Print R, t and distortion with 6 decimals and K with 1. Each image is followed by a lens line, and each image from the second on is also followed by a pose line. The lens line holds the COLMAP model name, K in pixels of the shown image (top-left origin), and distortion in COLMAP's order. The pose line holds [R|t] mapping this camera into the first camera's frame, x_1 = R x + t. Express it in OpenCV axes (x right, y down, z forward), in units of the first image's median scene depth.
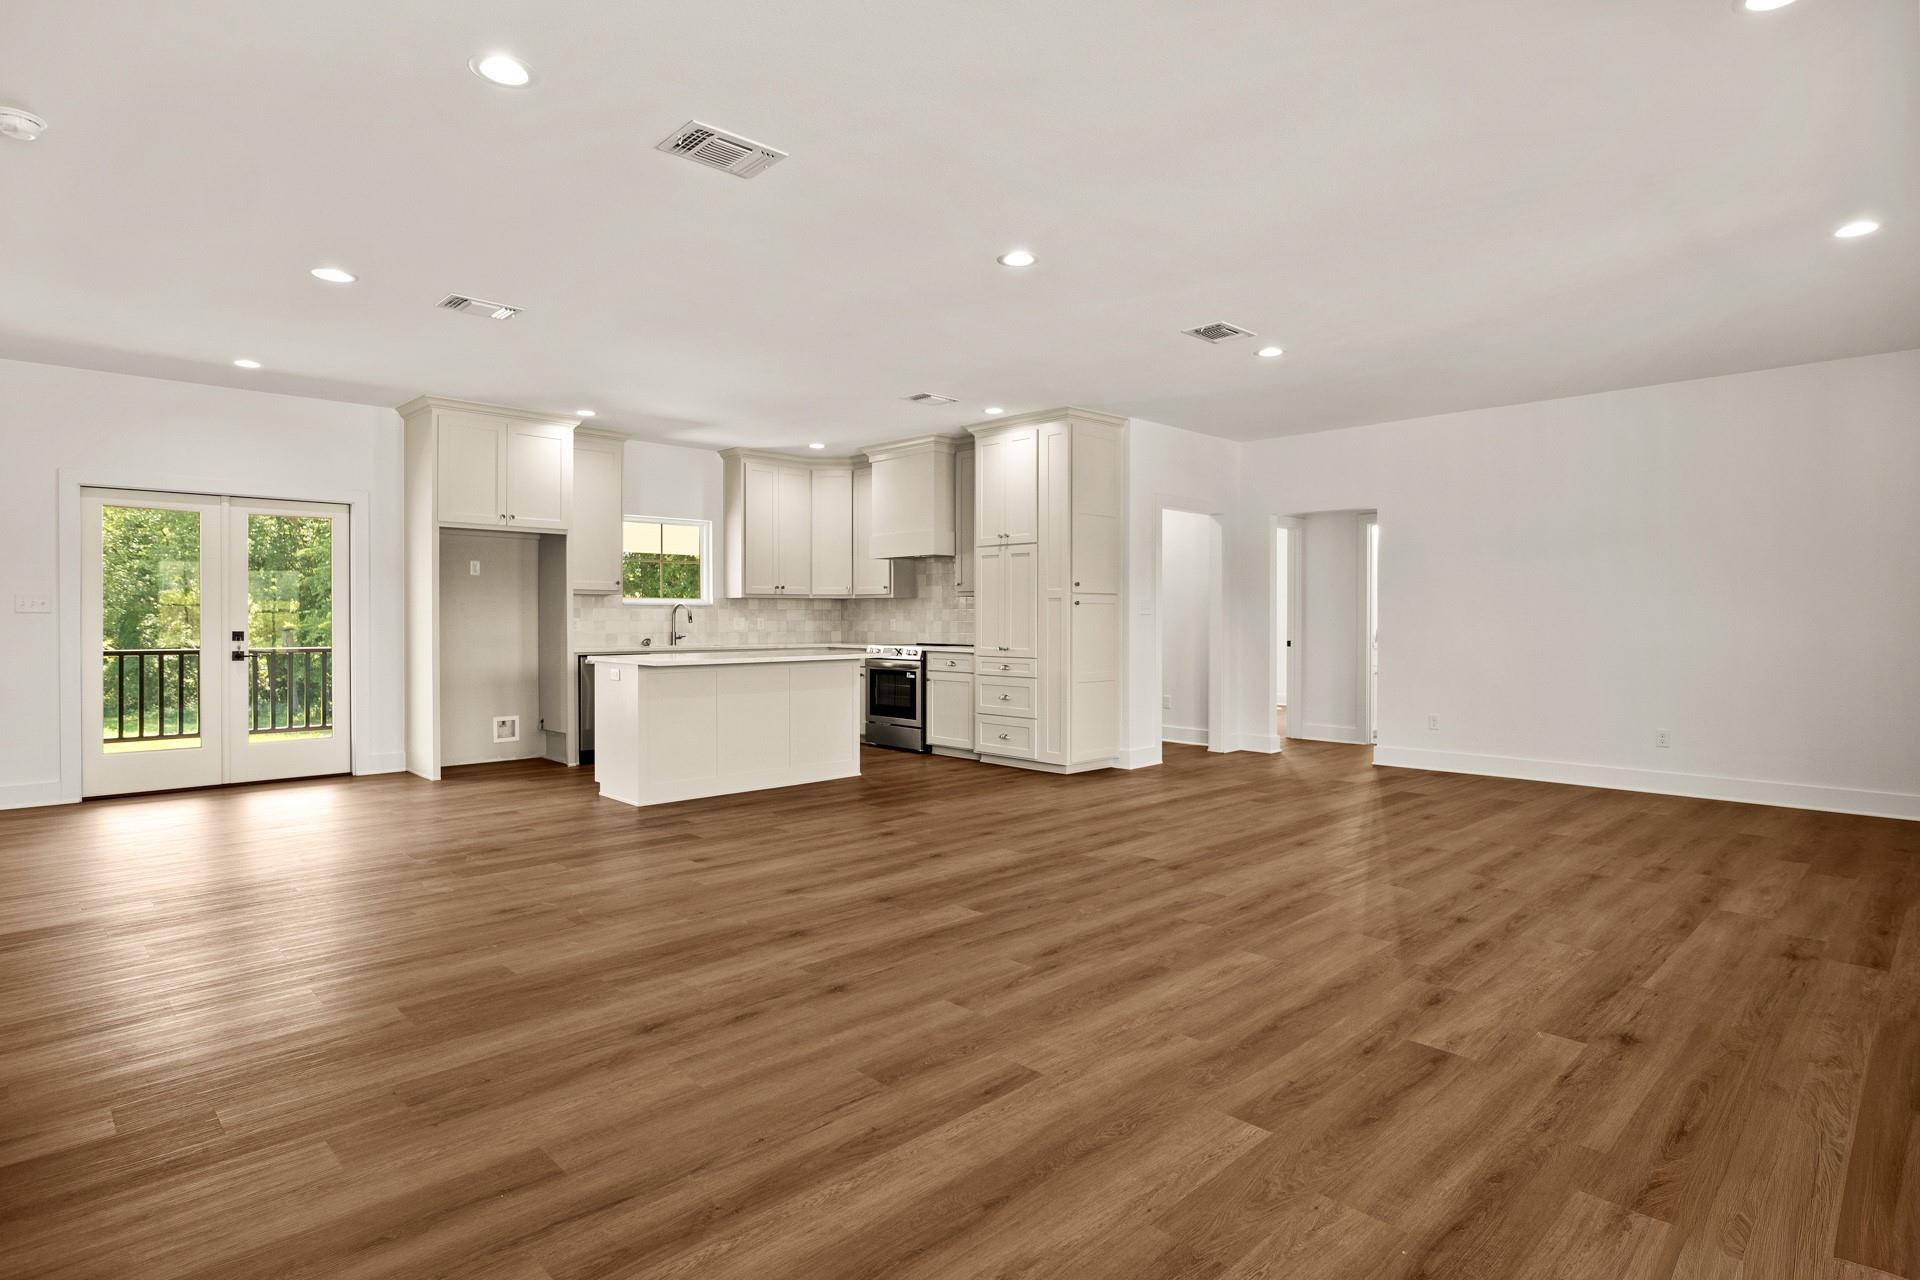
lens RADIAL K [[998.4, 0, 958.6], [0, 998.4, 626.3], [0, 0, 1]] dist [-0.003679, 0.000554]
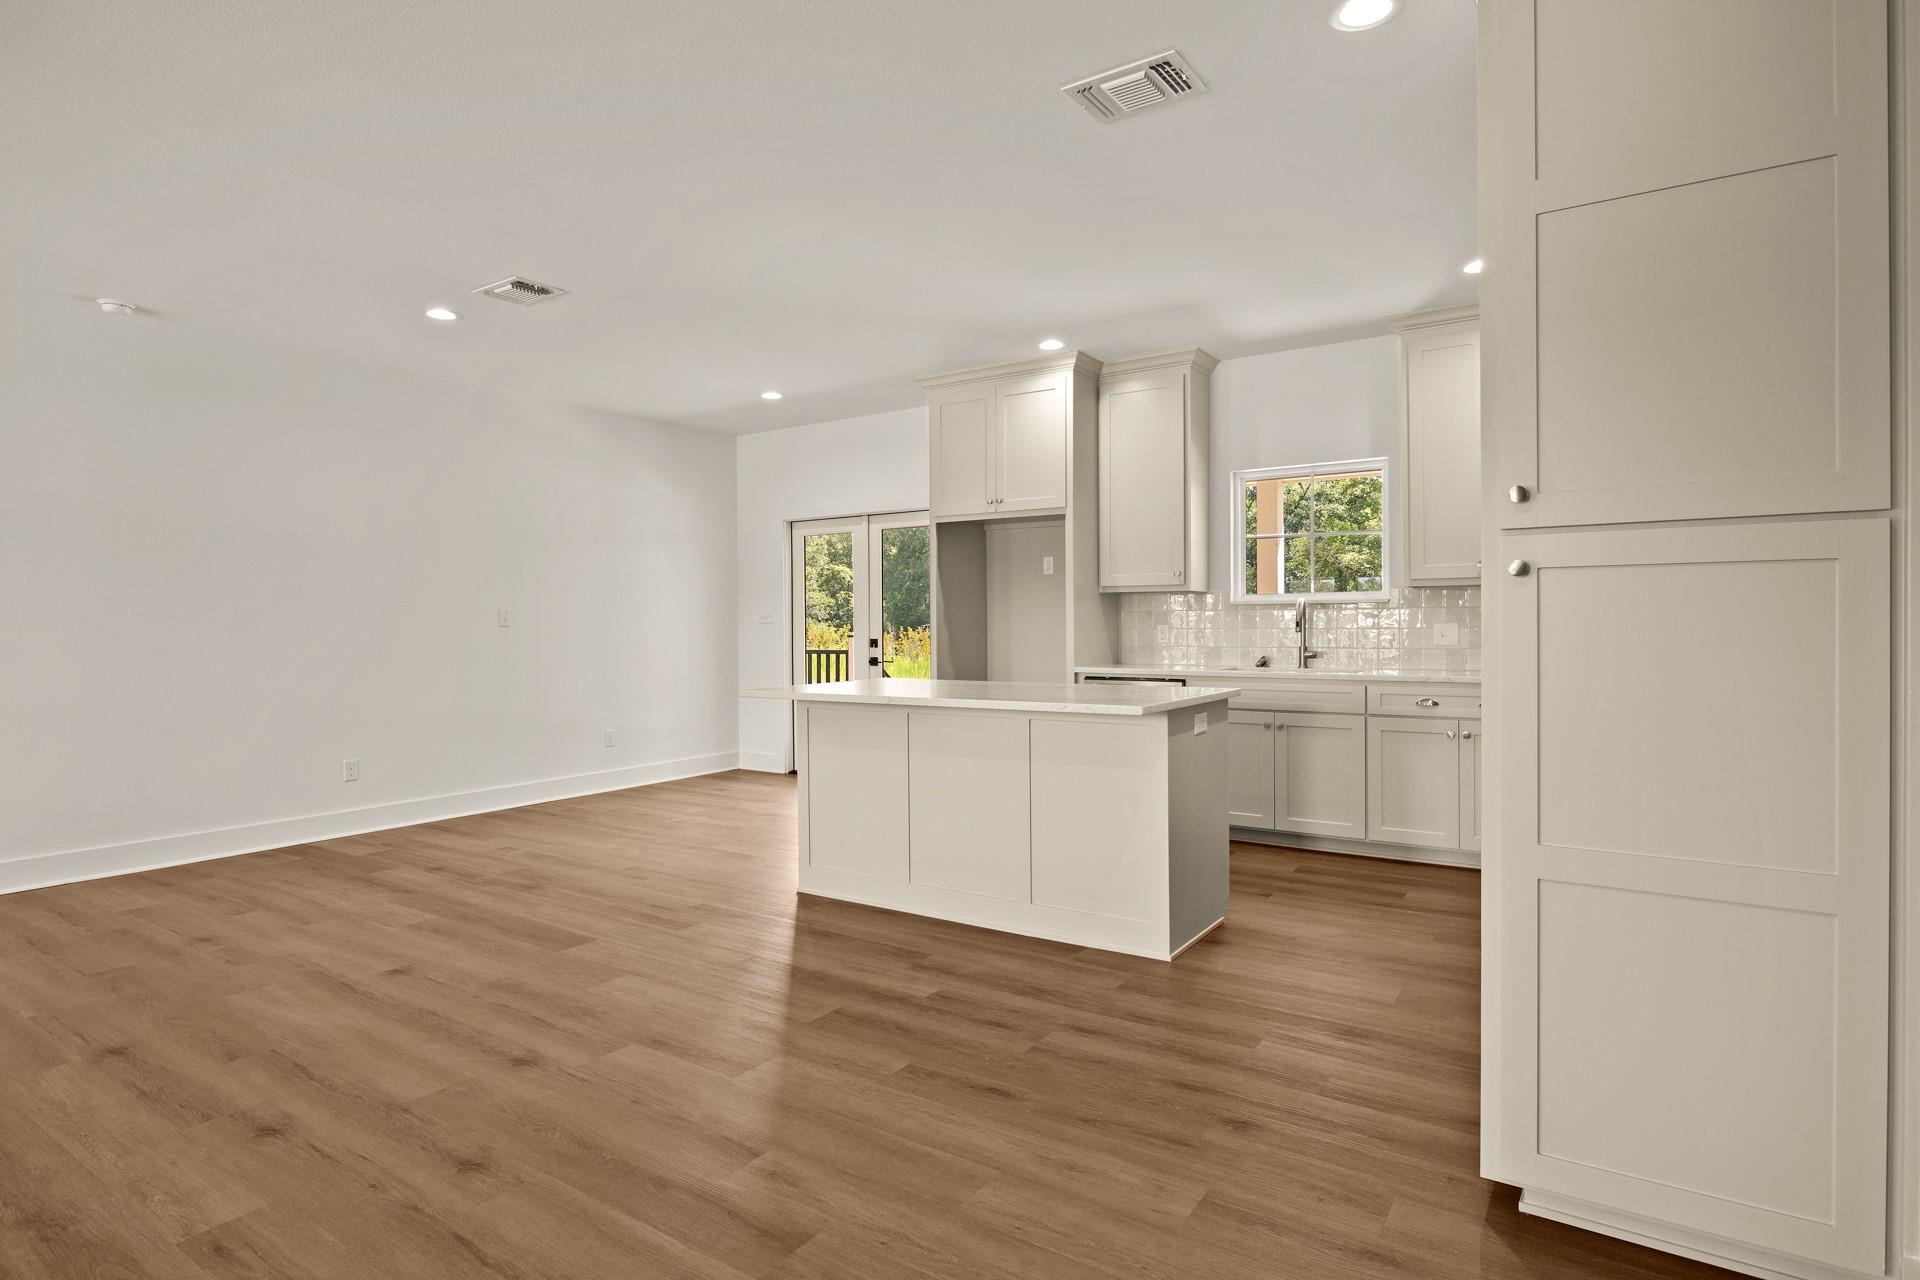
lens RADIAL K [[998.4, 0, 958.6], [0, 998.4, 626.3], [0, 0, 1]] dist [-0.003679, 0.000554]
pose [[0.211331, 0.000095, -0.977415, 0.306587], [-0.001798, 0.999998, -0.000292, -0.007132], [0.977413, 0.001819, 0.211331, 0.733293]]
